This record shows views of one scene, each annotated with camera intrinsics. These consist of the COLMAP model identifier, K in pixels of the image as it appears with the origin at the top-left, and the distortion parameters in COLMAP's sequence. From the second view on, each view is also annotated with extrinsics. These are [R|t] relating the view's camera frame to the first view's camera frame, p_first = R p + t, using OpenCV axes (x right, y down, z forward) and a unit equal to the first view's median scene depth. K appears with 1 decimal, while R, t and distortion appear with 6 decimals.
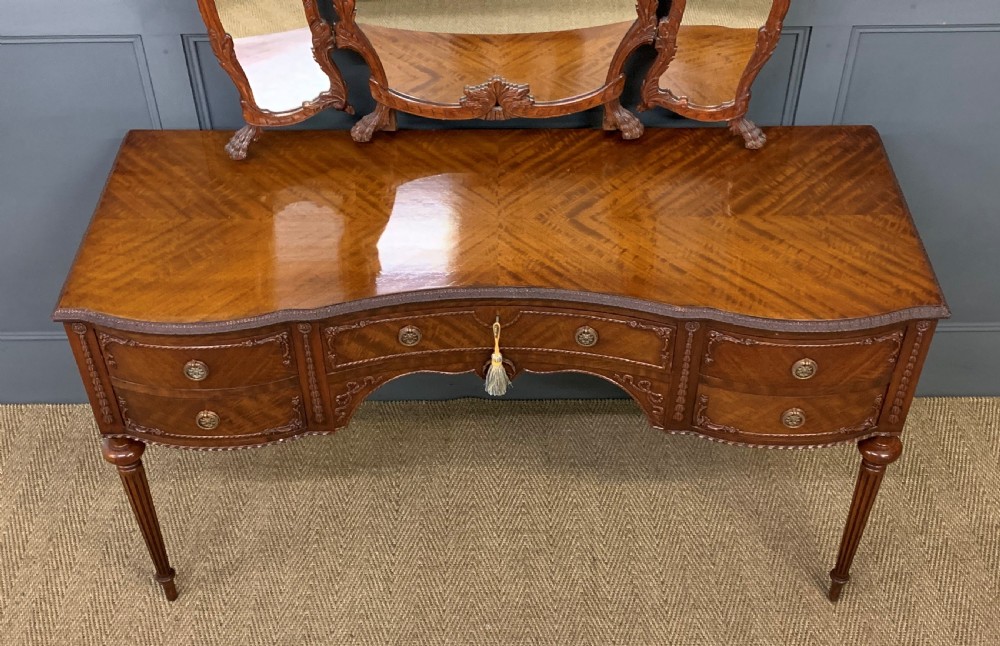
lens RADIAL K [[1300.0, 0, 472.2], [0, 1300.0, 381.2], [0, 0, 1]] dist [0.140745, 0.000000]
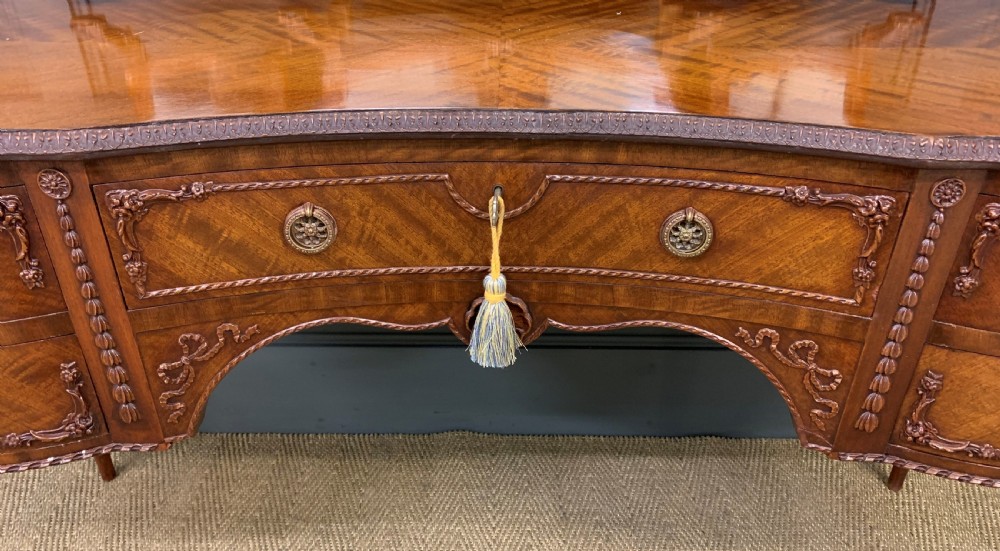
lens RADIAL K [[779.2, 0, 500.3], [0, 779.2, 290.4], [0, 0, 1]] dist [0.034575, -0.054200]
pose [[0.999556, 0.023370, 0.018490, 0.015642], [-0.018599, 0.974024, -0.225679, 0.047552], [-0.023284, 0.225235, 0.974026, 0.709532]]
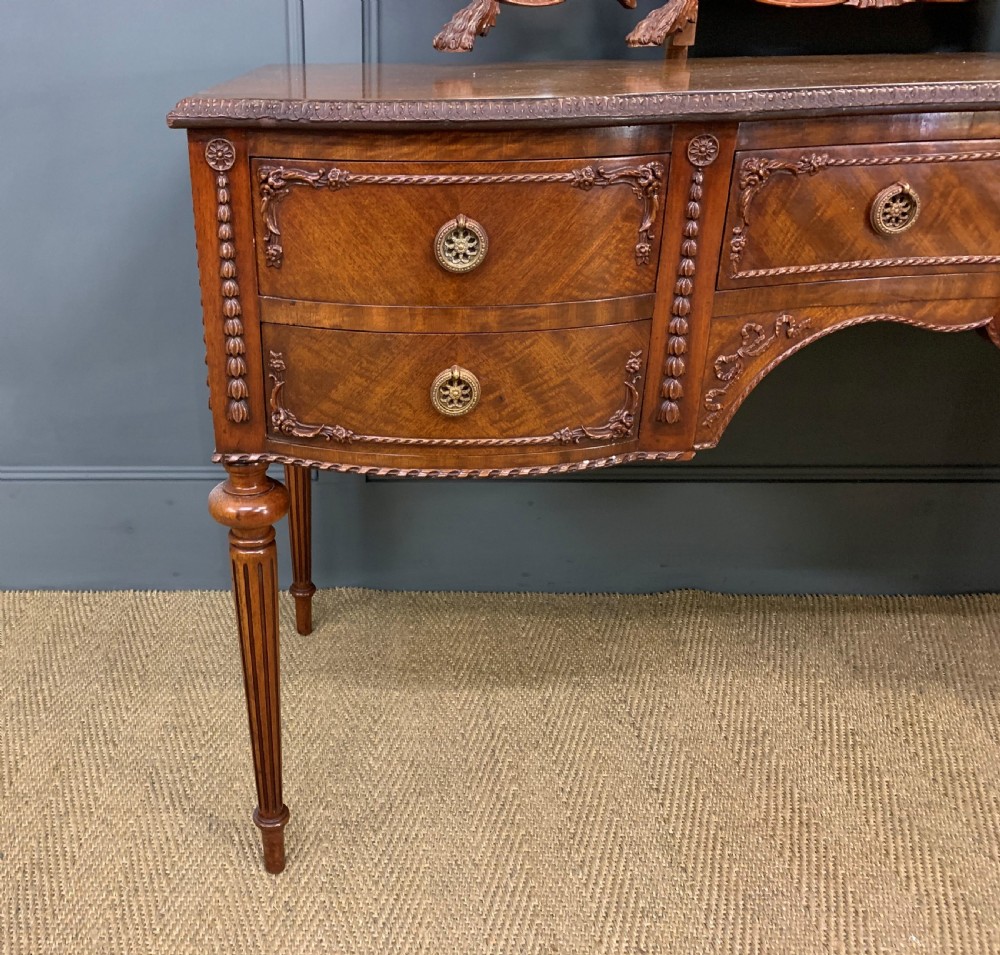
lens RADIAL K [[988.5, 0, 339.0], [0, 988.5, 468.5], [0, 0, 1]] dist [0.038022, 0.000000]
pose [[0.999835, 0.016966, -0.006423, -0.240121], [-0.018139, 0.940274, -0.339935, 0.176626], [0.000272, 0.339996, 0.940427, 0.670617]]
